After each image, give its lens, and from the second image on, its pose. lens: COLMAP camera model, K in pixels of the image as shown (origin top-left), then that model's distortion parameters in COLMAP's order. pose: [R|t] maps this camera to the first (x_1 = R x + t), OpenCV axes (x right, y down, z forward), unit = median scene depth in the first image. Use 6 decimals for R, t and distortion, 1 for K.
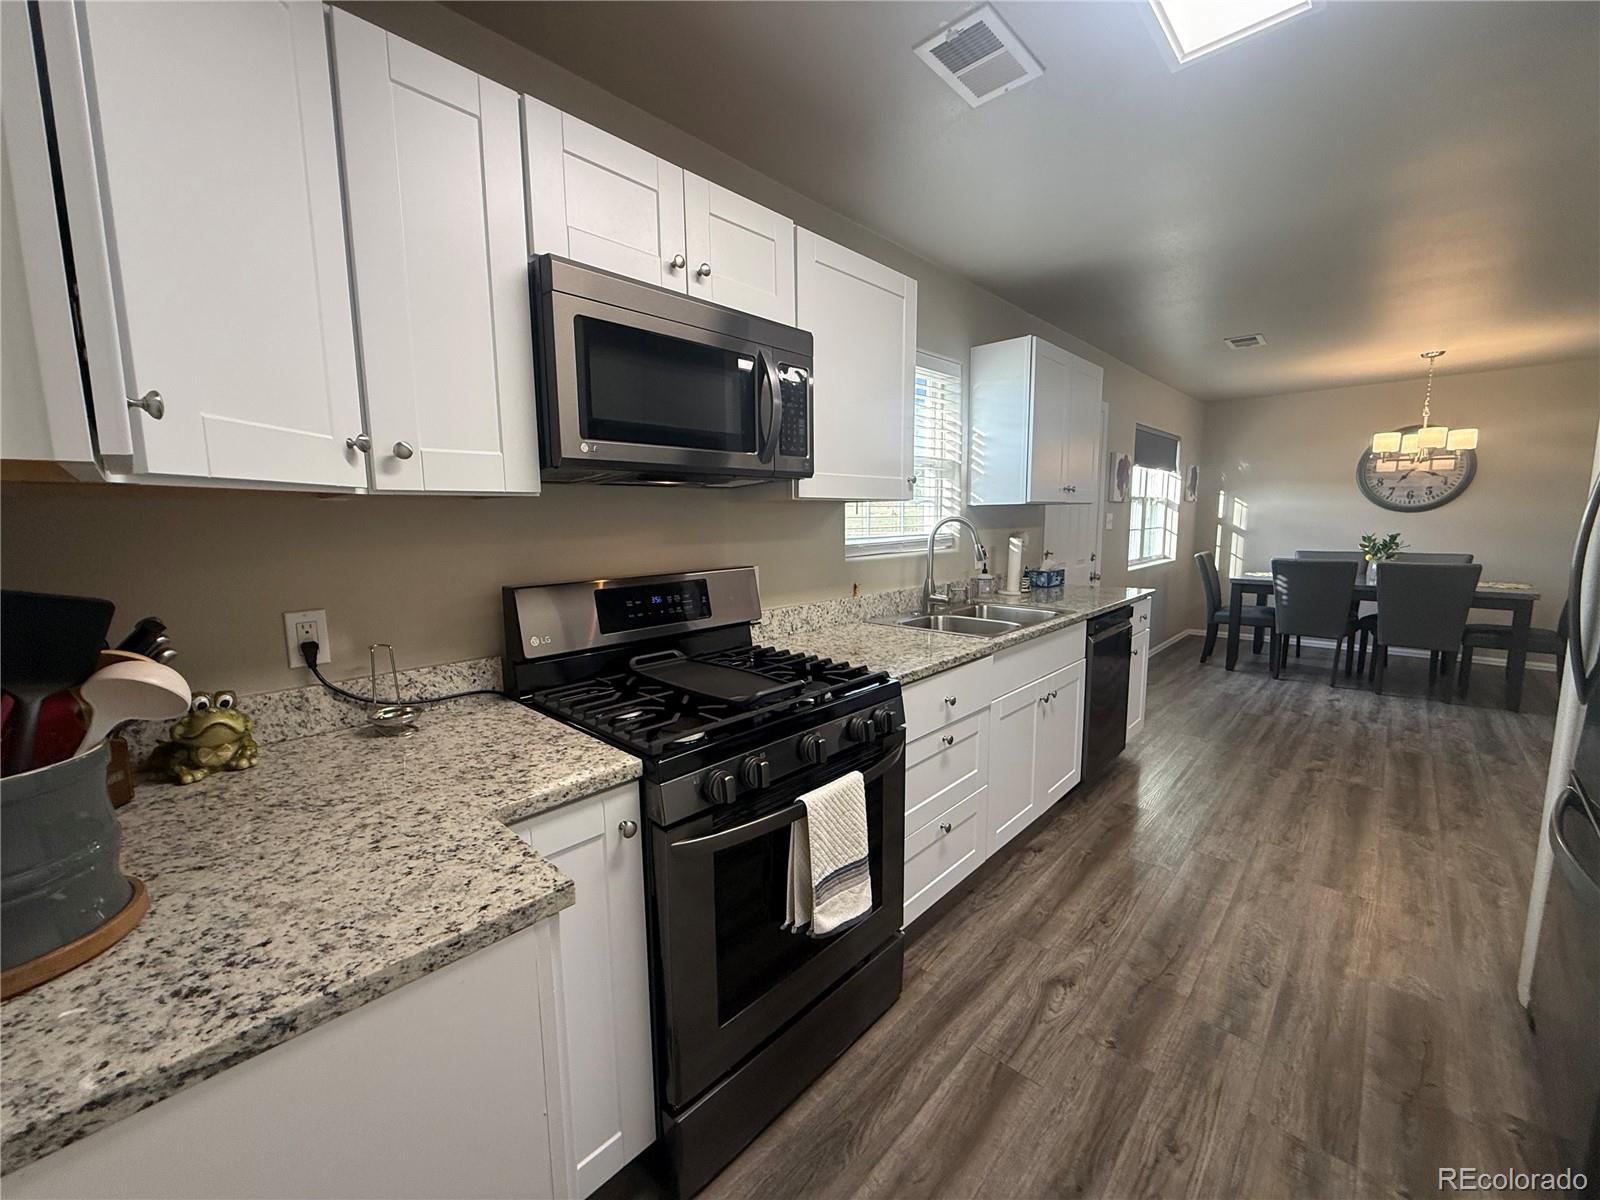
lens RADIAL K [[635.5, 0, 794.3], [0, 635.5, 597.1], [0, 0, 1]] dist [0.000950, 0.000406]
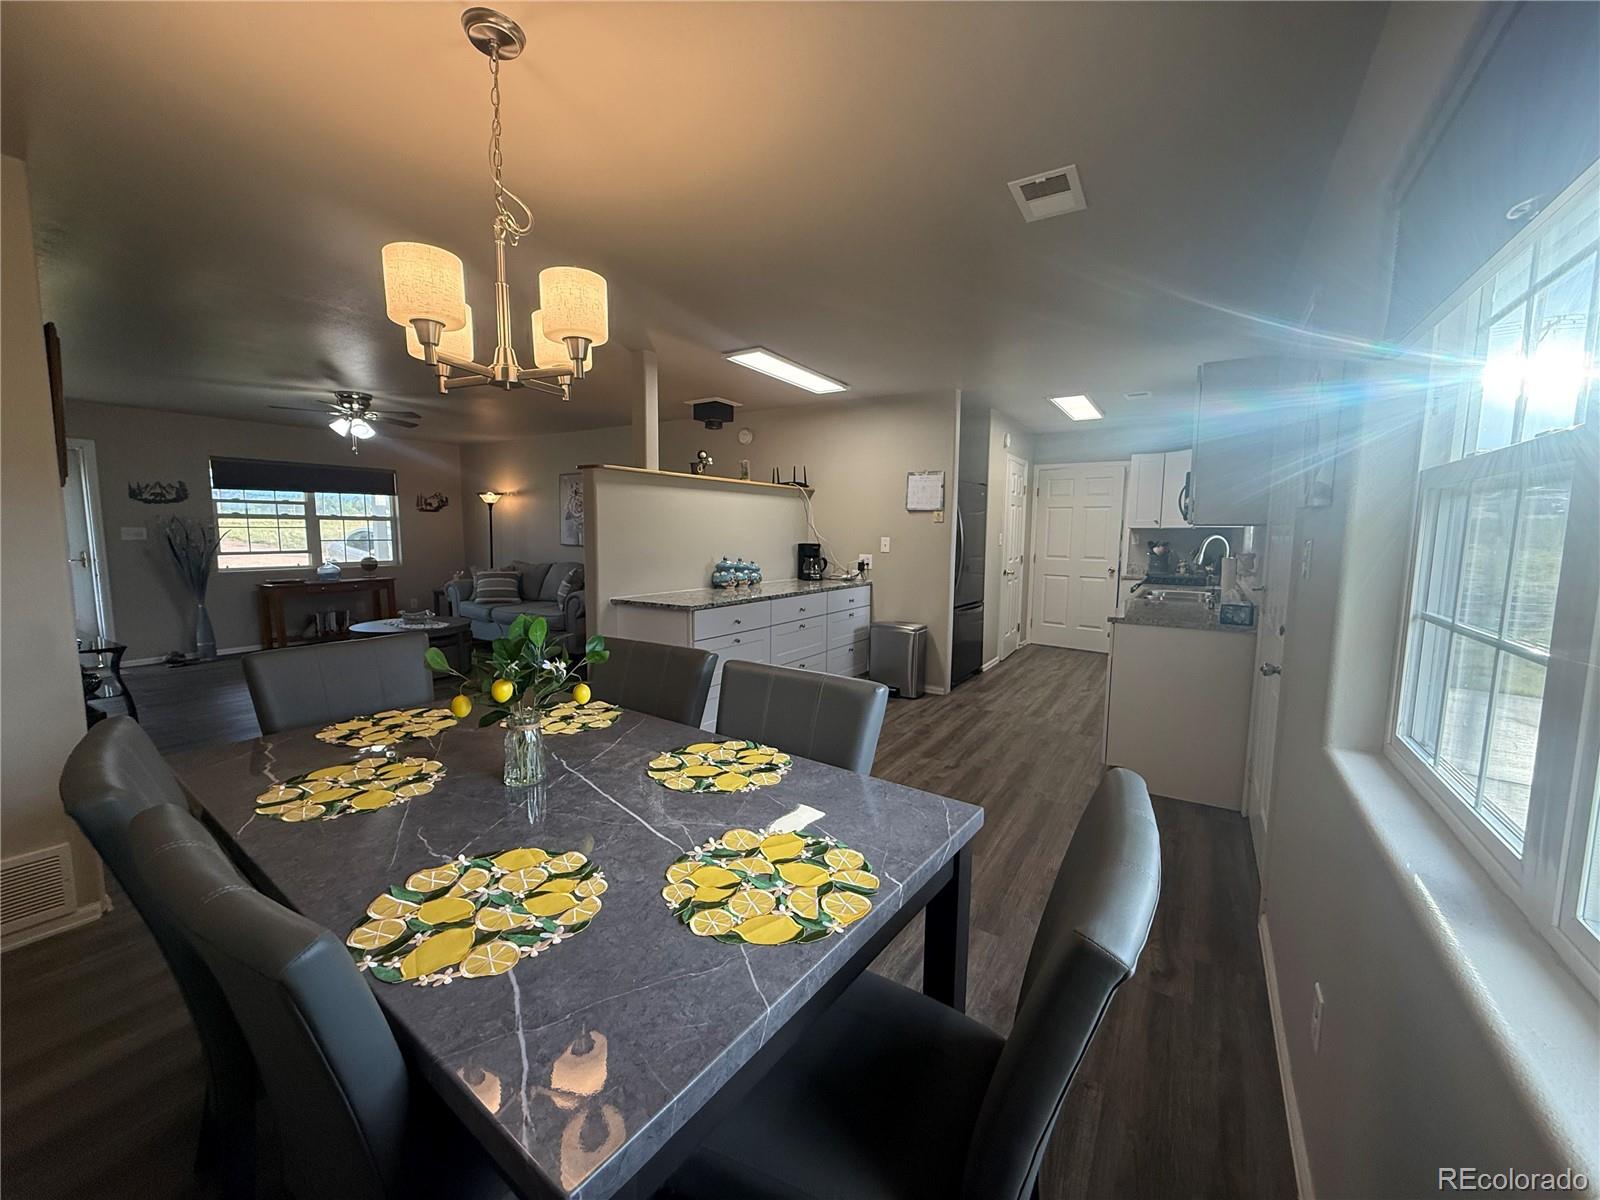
lens RADIAL K [[635.5, 0, 795.0], [0, 635.5, 601.4], [0, 0, 1]] dist [0.000950, 0.000406]
pose [[-0.981086, 0.025614, -0.191870, 1.055595], [-0.021206, 0.971019, 0.238060, -0.216971], [0.192407, 0.237626, -0.952110, 1.581829]]
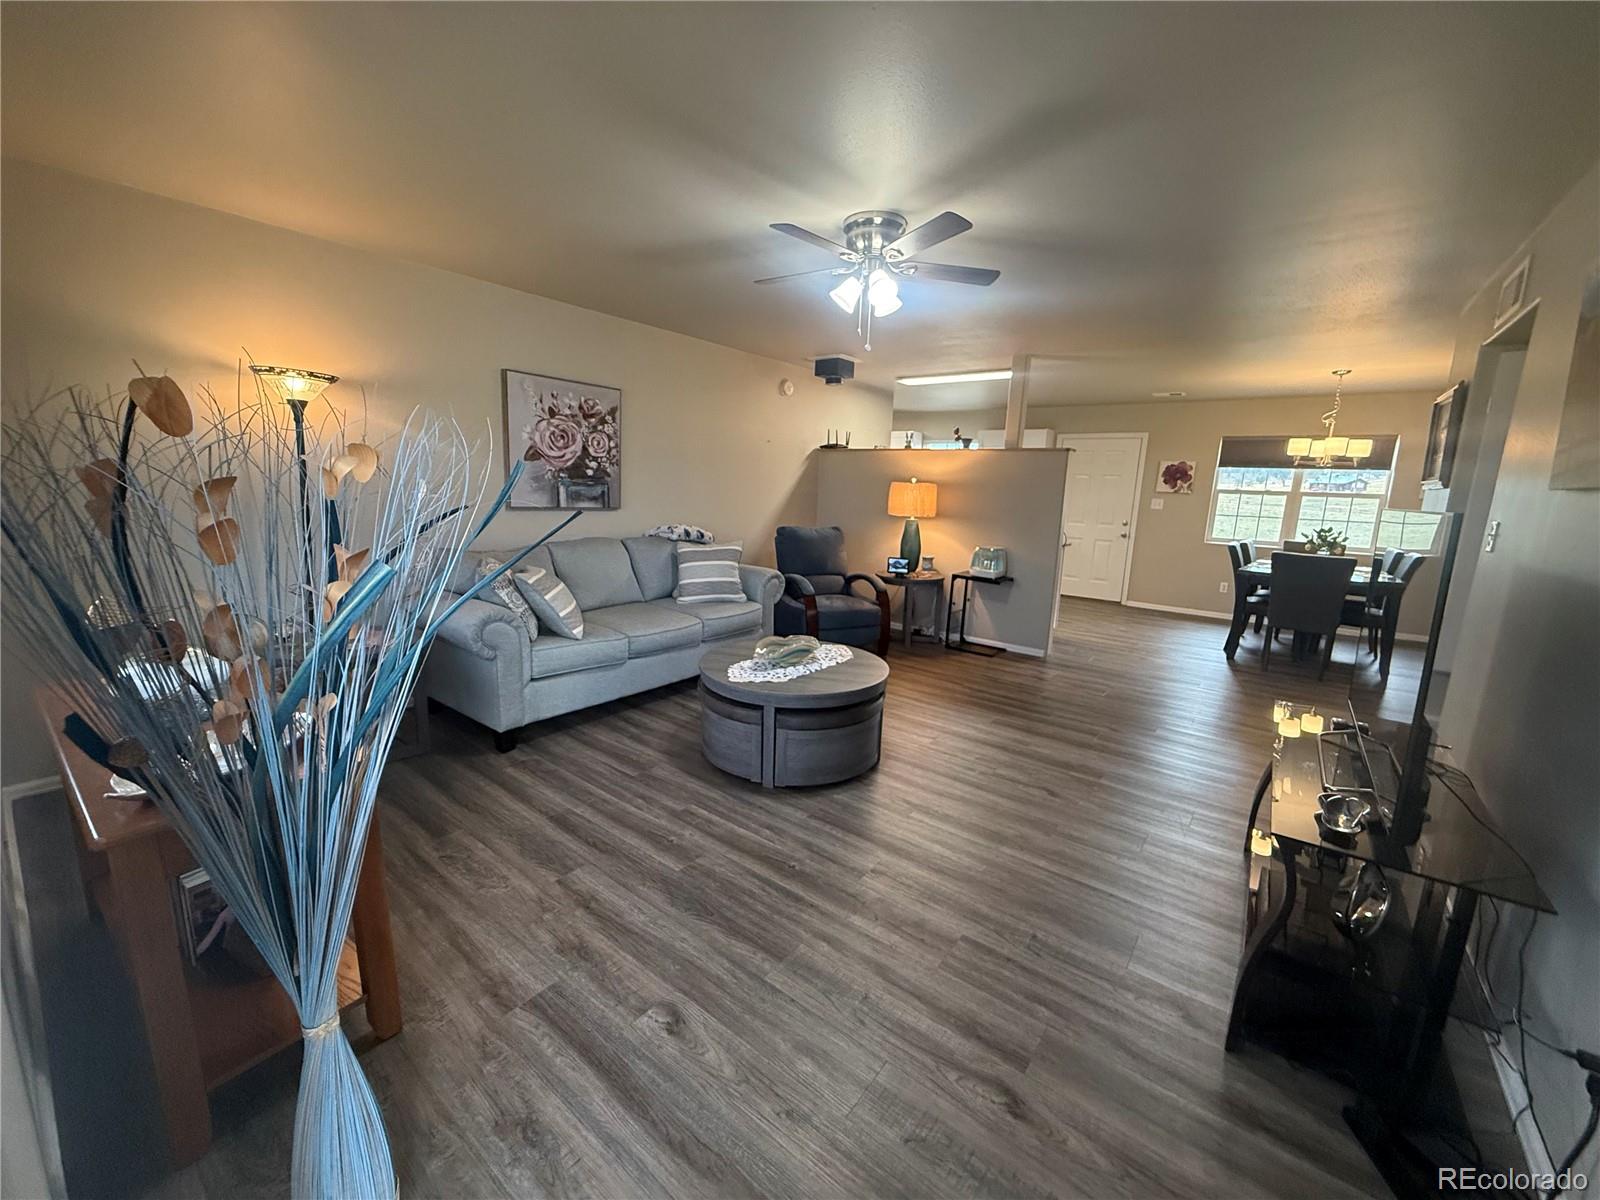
lens RADIAL K [[635.5, 0, 795.7], [0, 635.5, 599.5], [0, 0, 1]] dist [0.000950, 0.000406]
pose [[0.100461, 0.195596, -0.975525, 2.413456], [-0.165182, 0.970157, 0.177509, -0.024634], [0.981133, 0.143307, 0.129772, -0.076915]]
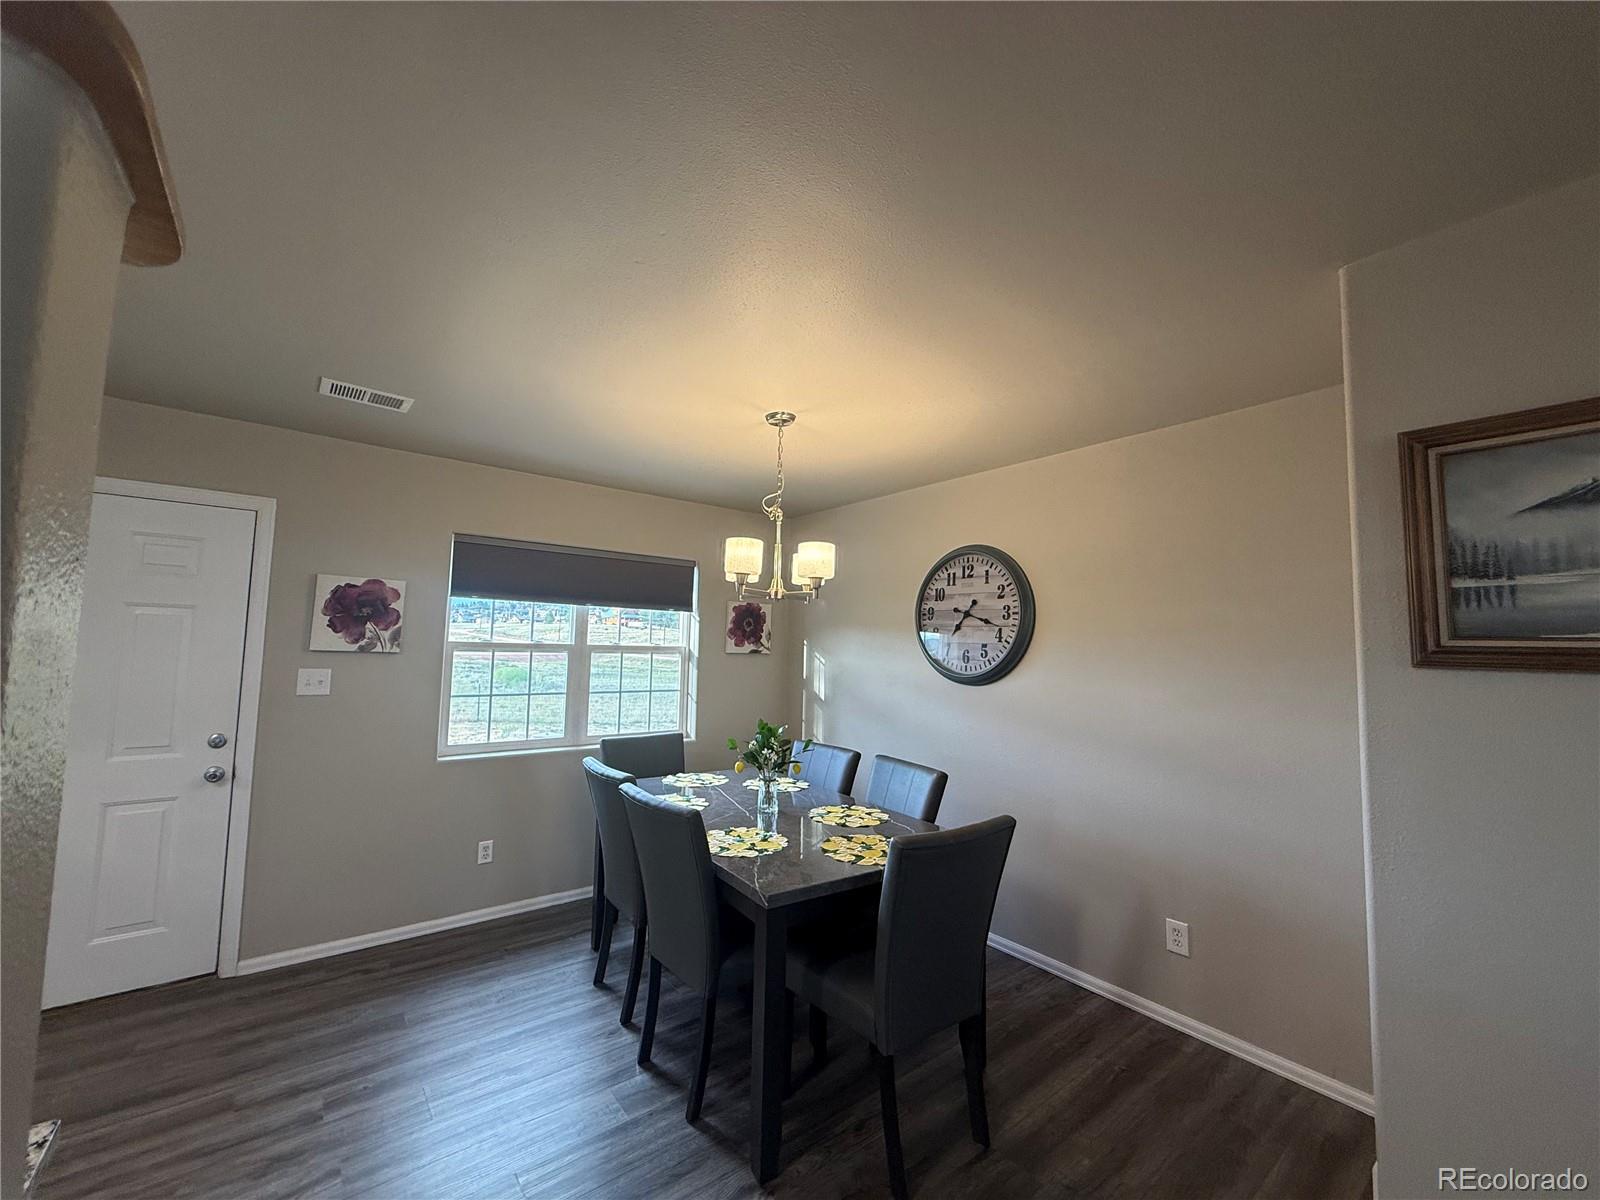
lens RADIAL K [[635.5, 0, 795.2], [0, 635.5, 599.5], [0, 0, 1]] dist [0.000950, 0.000406]
pose [[0.988734, 0.022454, -0.147991, 1.261388], [-0.052438, 0.977991, -0.201950, -0.116772], [0.140199, 0.207435, 0.968150, 0.538943]]
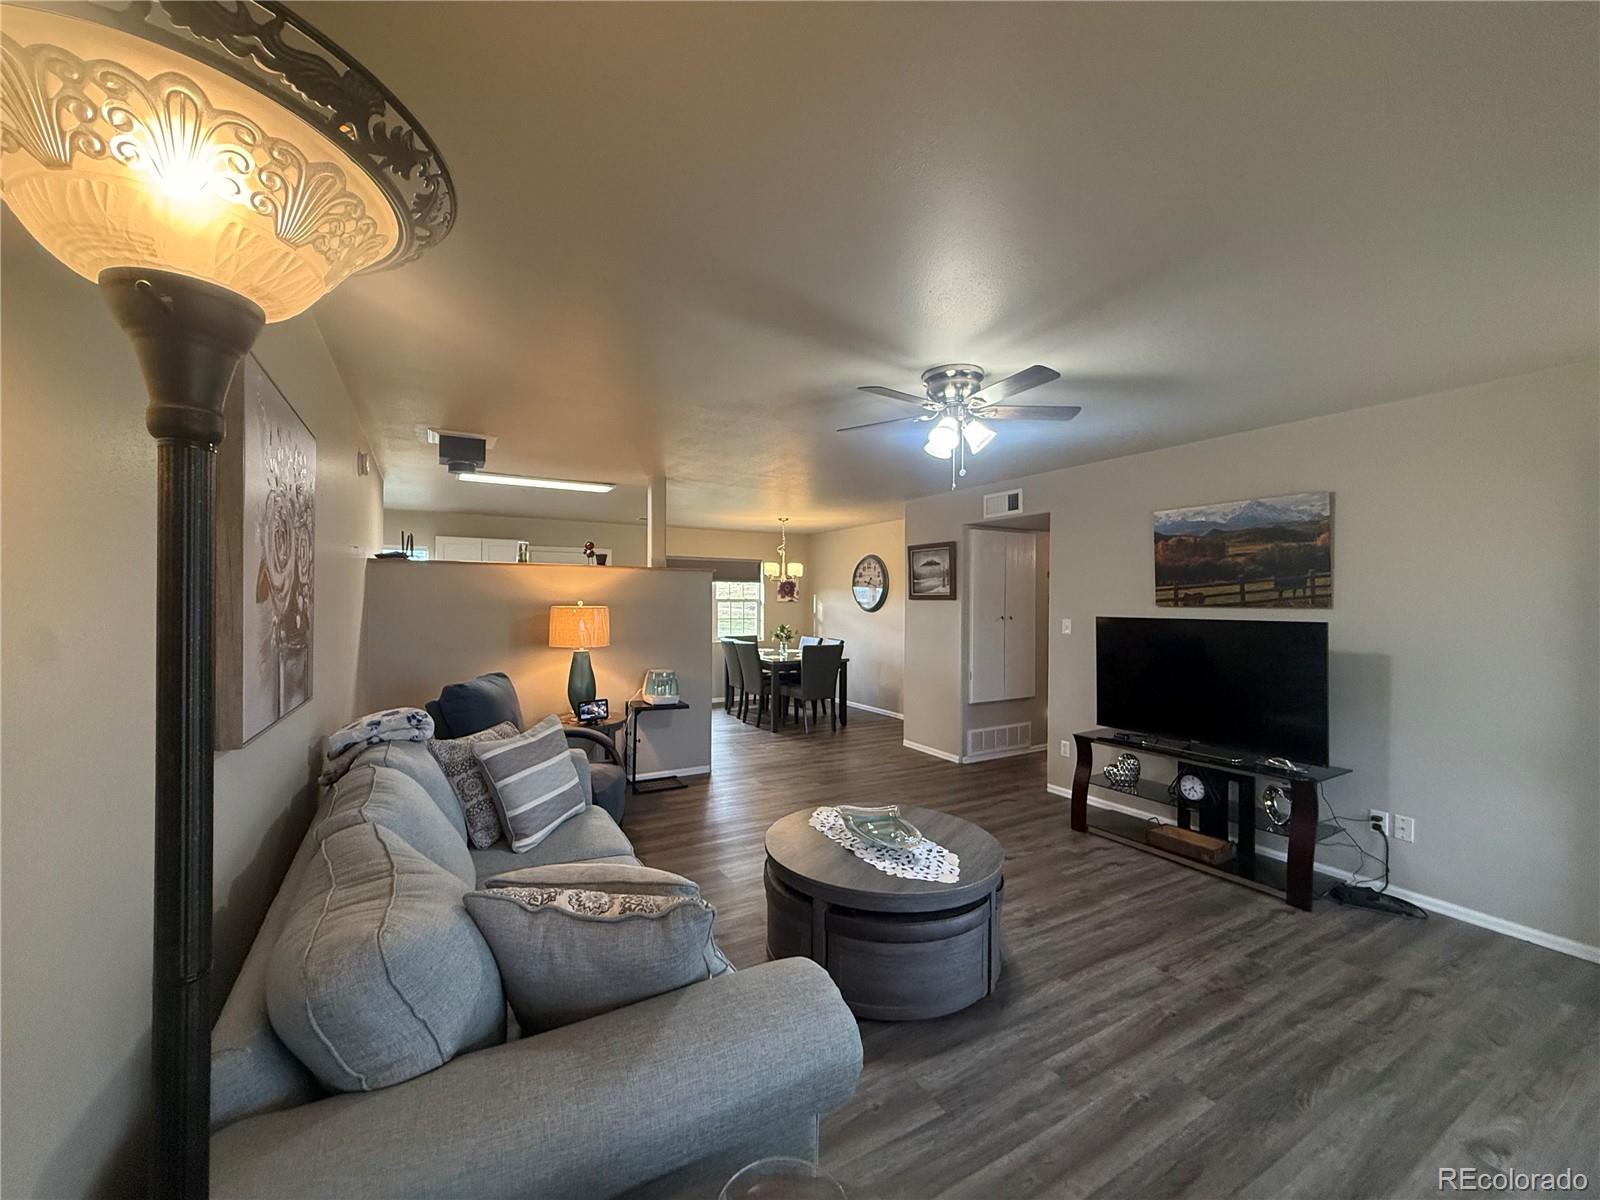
lens RADIAL K [[635.5, 0, 794.4], [0, 635.5, 605.2], [0, 0, 1]] dist [0.000950, 0.000406]
pose [[0.957133, 0.016877, -0.289158, 1.734238], [-0.051458, 0.992328, -0.112412, 0.036321], [0.285042, 0.122473, 0.950658, -0.641214]]
